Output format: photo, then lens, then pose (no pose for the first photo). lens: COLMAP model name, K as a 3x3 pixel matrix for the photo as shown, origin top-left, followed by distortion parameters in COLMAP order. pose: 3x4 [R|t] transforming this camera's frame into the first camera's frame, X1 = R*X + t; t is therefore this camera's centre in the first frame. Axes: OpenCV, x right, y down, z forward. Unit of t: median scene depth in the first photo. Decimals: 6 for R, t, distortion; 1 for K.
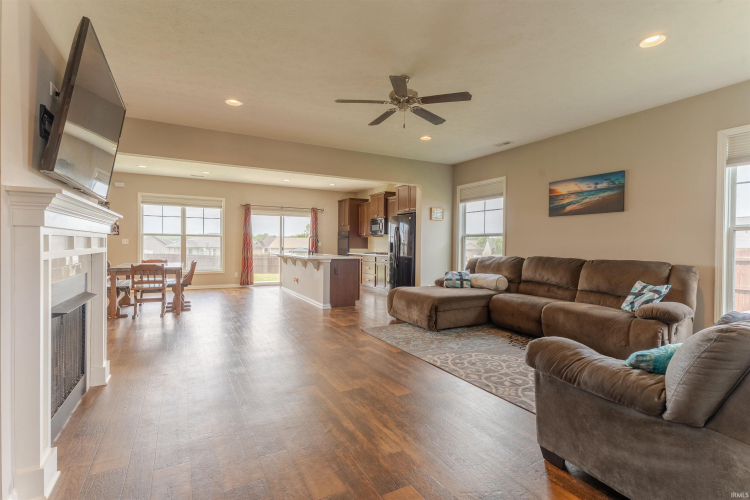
lens RADIAL K [[364.5, 0, 371.8], [0, 364.5, 248.9], [0, 0, 1]] dist [0.007904, 0.001264]
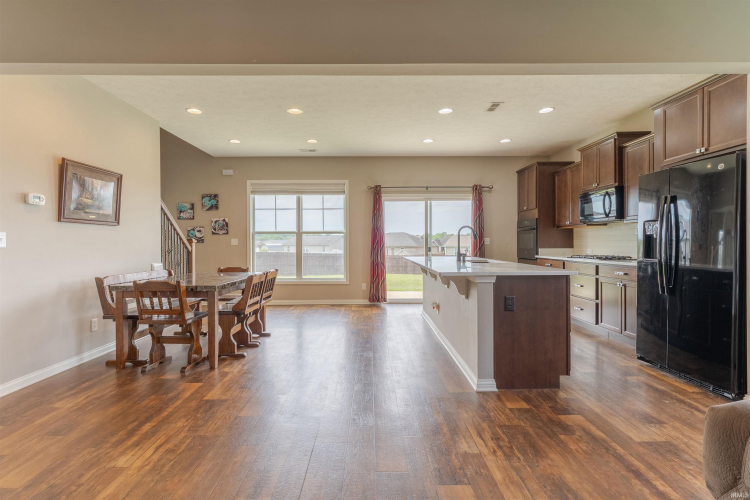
lens RADIAL K [[364.5, 0, 371.9], [0, 364.5, 241.5], [0, 0, 1]] dist [0.007904, 0.001264]
pose [[0.885735, -0.015586, -0.463929, -0.027691], [0.008136, 0.999804, -0.018056, -0.003783], [0.464119, 0.012218, 0.885688, 0.378676]]
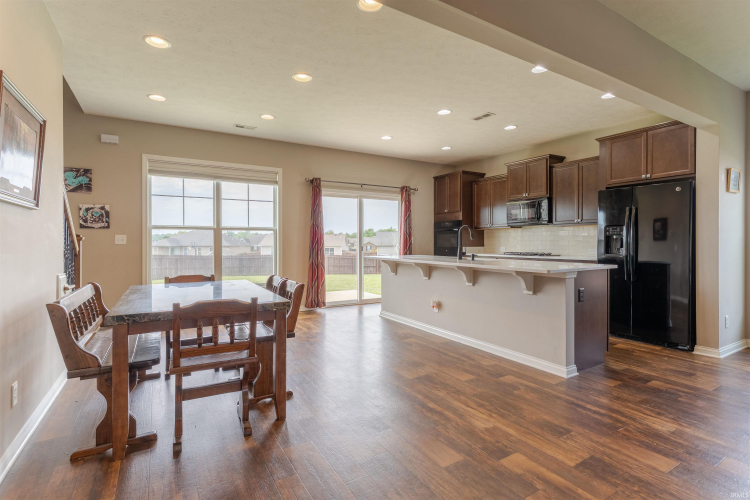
lens RADIAL K [[364.5, 0, 372.9], [0, 364.5, 238.7], [0, 0, 1]] dist [0.007904, 0.001264]
pose [[0.998395, -0.011021, 0.055556, -0.279613], [0.012044, 0.999763, -0.018121, -0.006104], [-0.055344, 0.018761, 0.998291, 0.367396]]
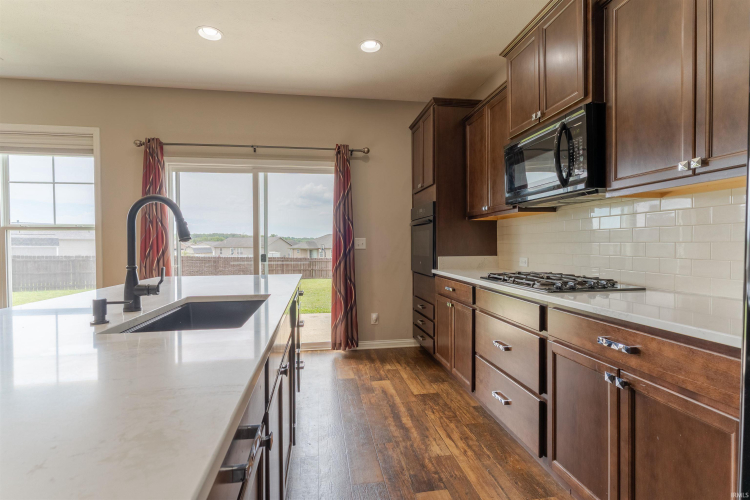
lens RADIAL K [[364.5, 0, 370.7], [0, 364.5, 244.1], [0, 0, 1]] dist [0.007904, 0.001264]
pose [[0.942718, -0.016058, -0.333204, -0.009916], [0.012363, 0.999836, -0.013206, -0.009114], [0.333361, 0.008330, 0.942762, 0.725334]]
